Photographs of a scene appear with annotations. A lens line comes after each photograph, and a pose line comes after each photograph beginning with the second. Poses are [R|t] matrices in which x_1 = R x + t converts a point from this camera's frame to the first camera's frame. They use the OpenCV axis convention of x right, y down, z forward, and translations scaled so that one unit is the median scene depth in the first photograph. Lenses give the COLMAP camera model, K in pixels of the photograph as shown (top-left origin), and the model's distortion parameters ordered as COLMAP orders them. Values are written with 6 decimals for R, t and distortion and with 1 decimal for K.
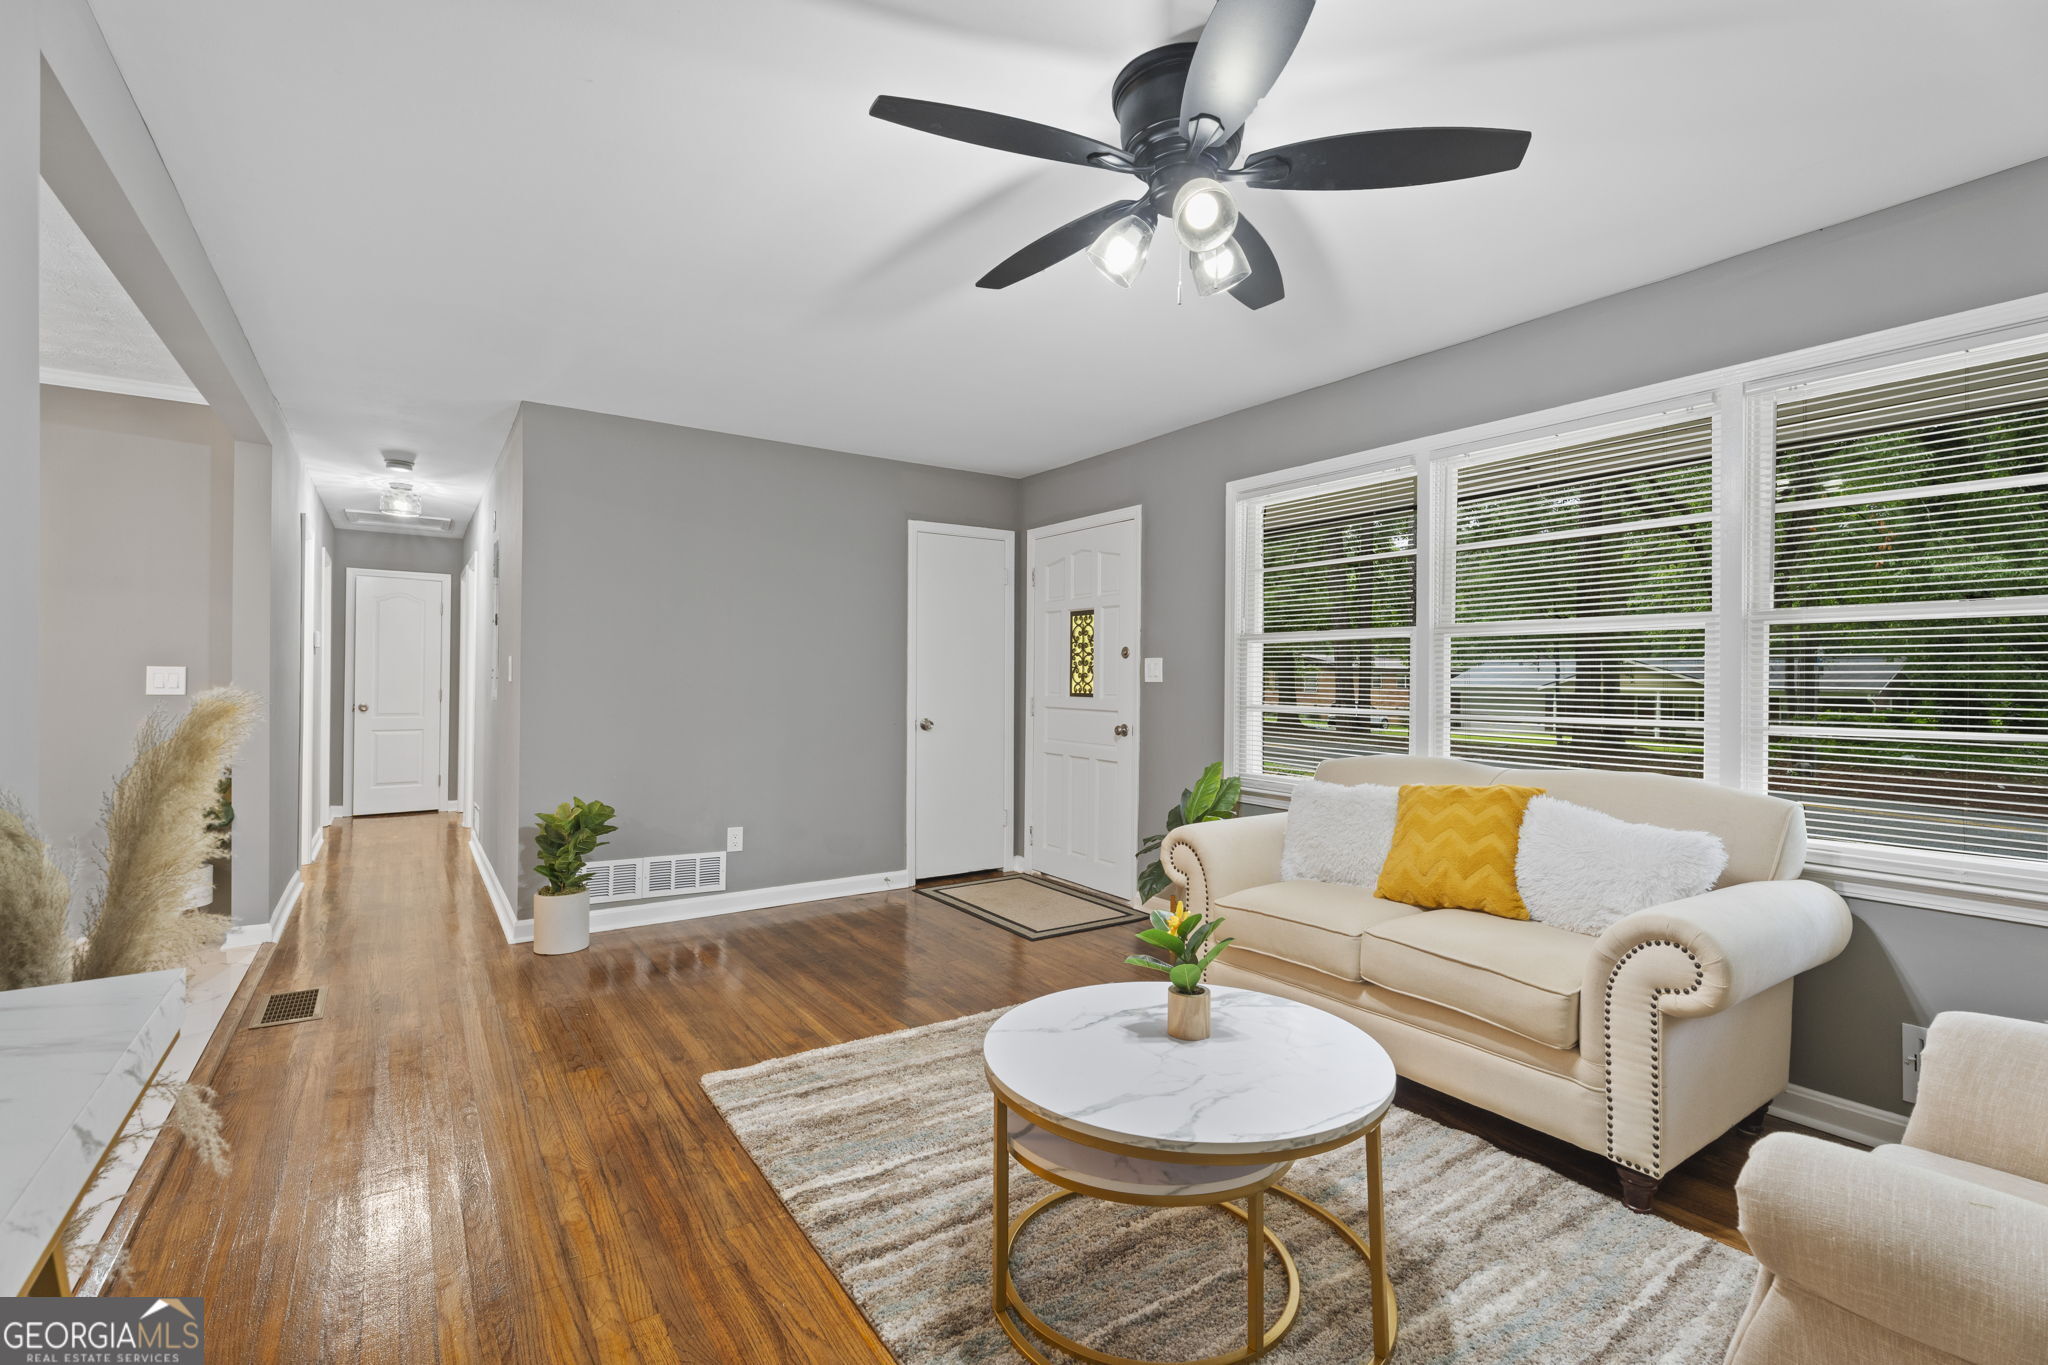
lens RADIAL K [[910.2, 0, 1025.4], [0, 910.2, 675.2], [0, 0, 1]] dist [0.000851, -0.000201]
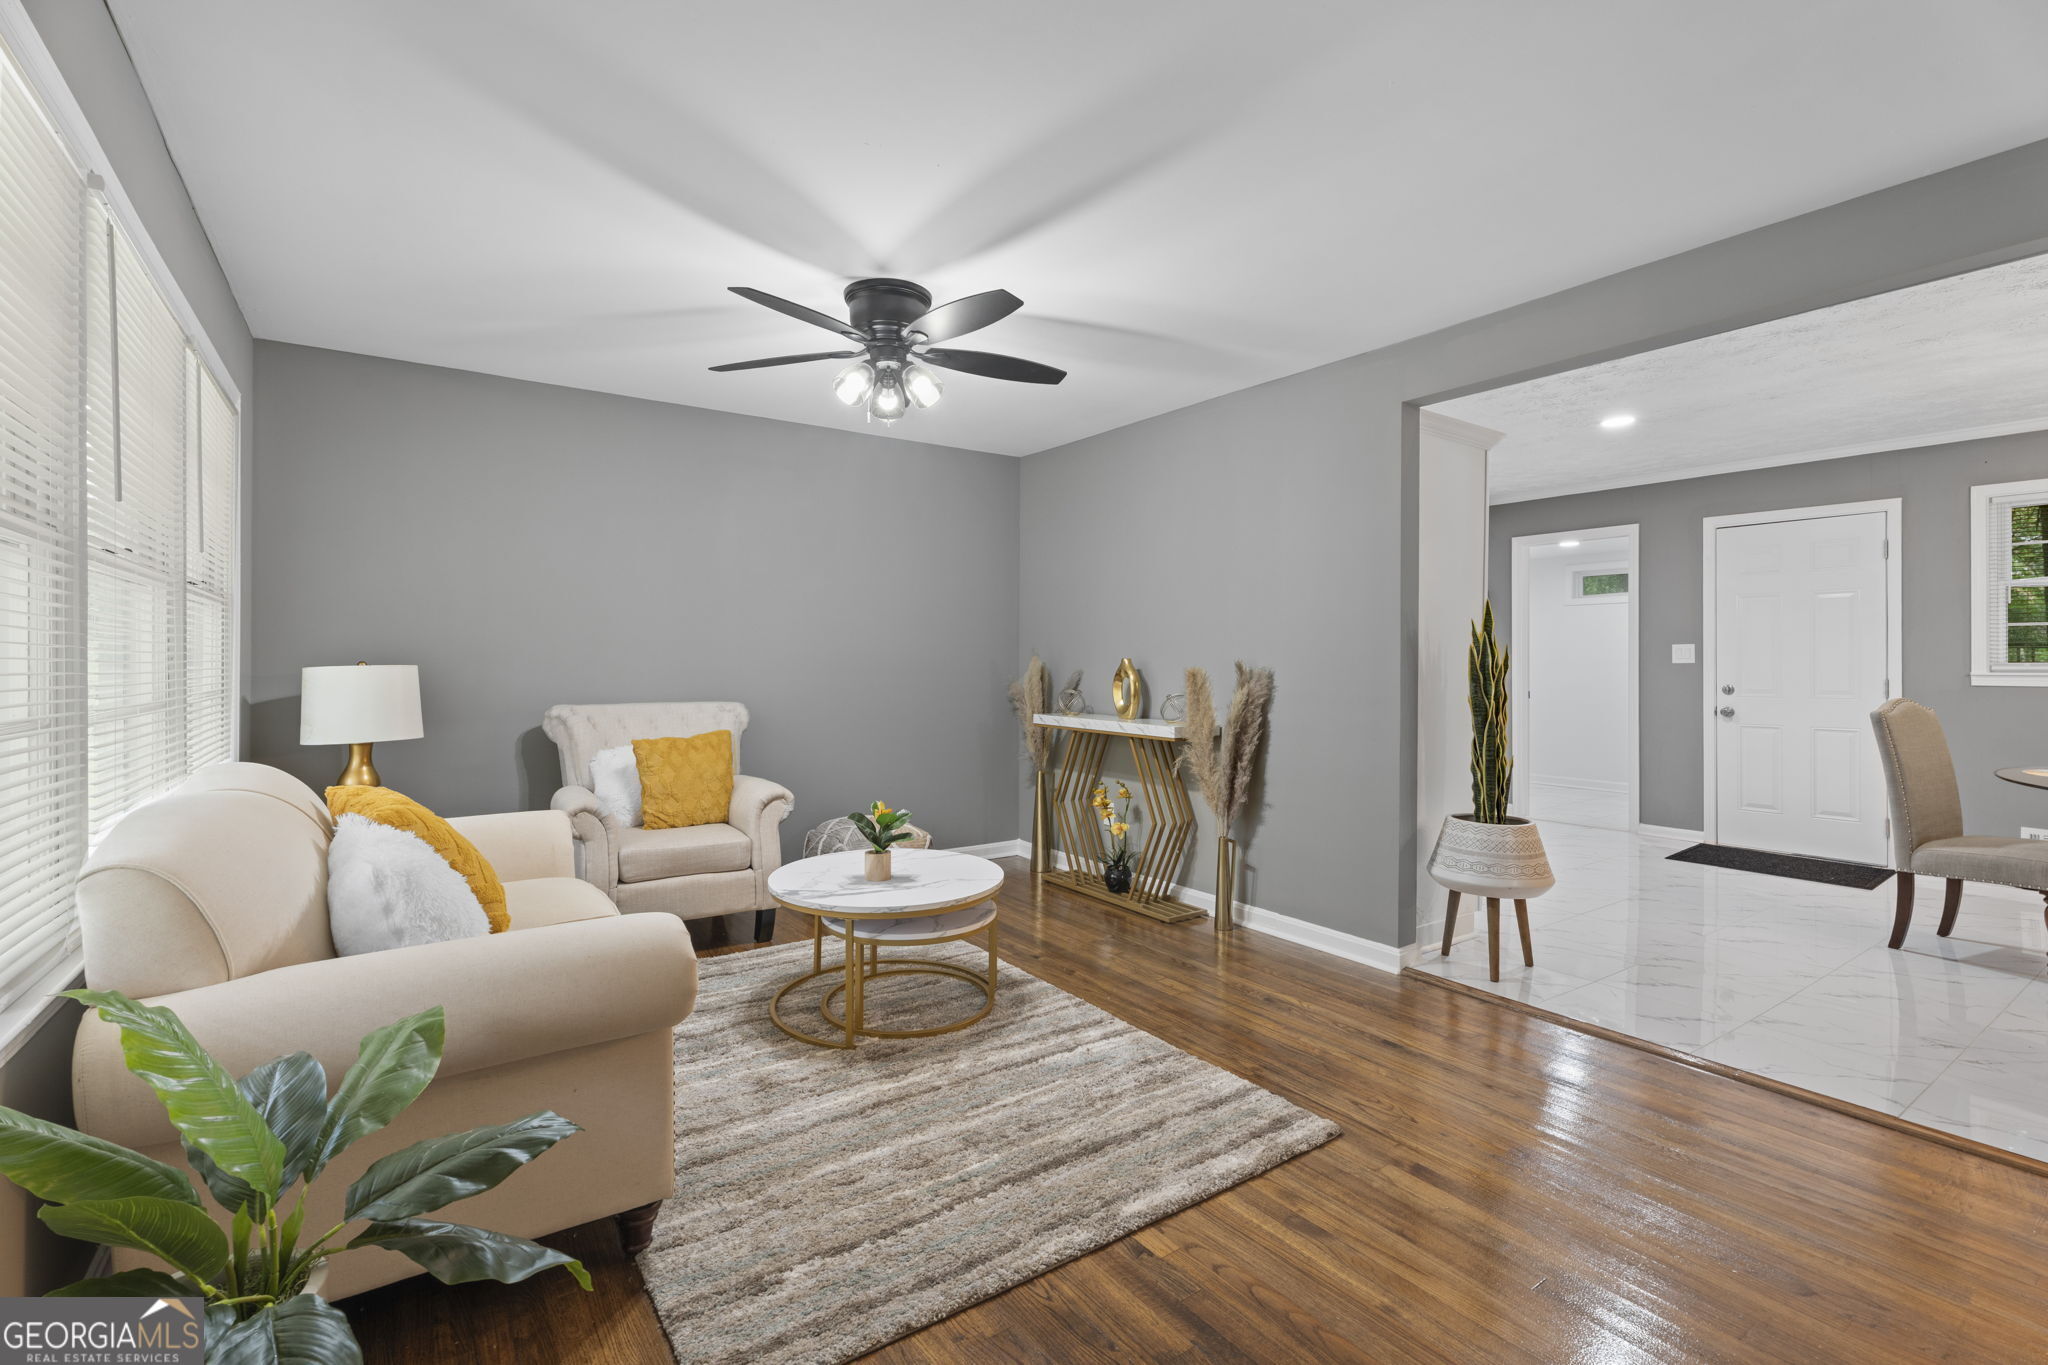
lens RADIAL K [[910.2, 0, 1025.4], [0, 910.2, 675.2], [0, 0, 1]] dist [0.000851, -0.000201]
pose [[-0.999927, -0.005990, -0.010501, -0.026934], [-0.006097, 0.999930, 0.010164, 0.005180], [0.010440, 0.010227, -0.999893, 1.044932]]
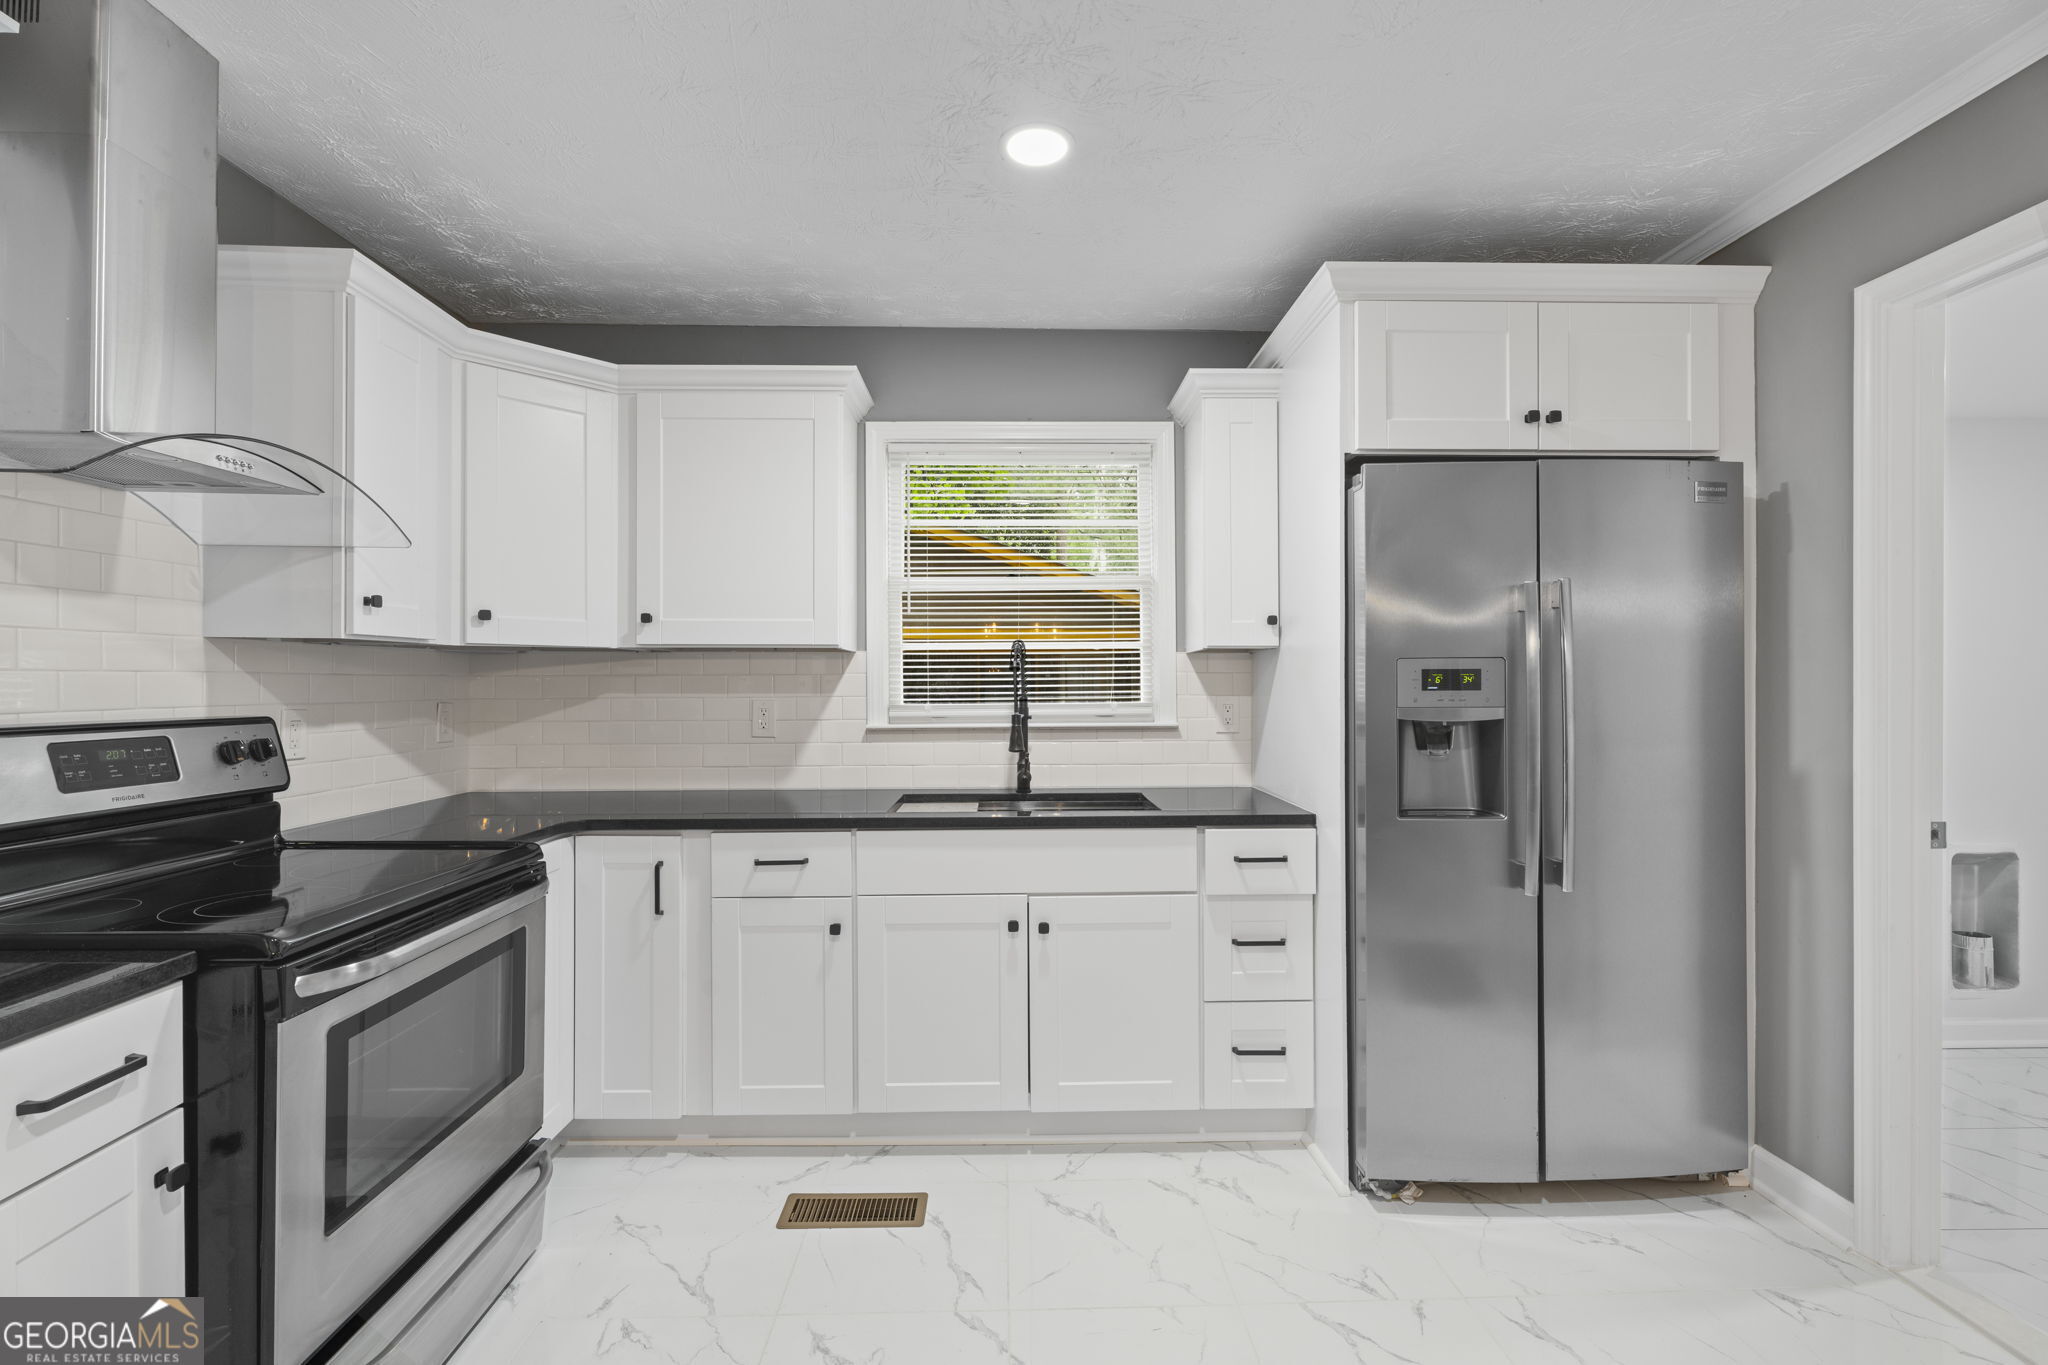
lens RADIAL K [[910.2, 0, 1025.4], [0, 910.2, 675.2], [0, 0, 1]] dist [0.000851, -0.000201]
pose [[-0.844139, -0.002842, 0.536116, -0.718763], [-0.006688, 0.999964, -0.005230, -0.020136], [-0.536082, -0.008000, -0.844128, 0.161701]]
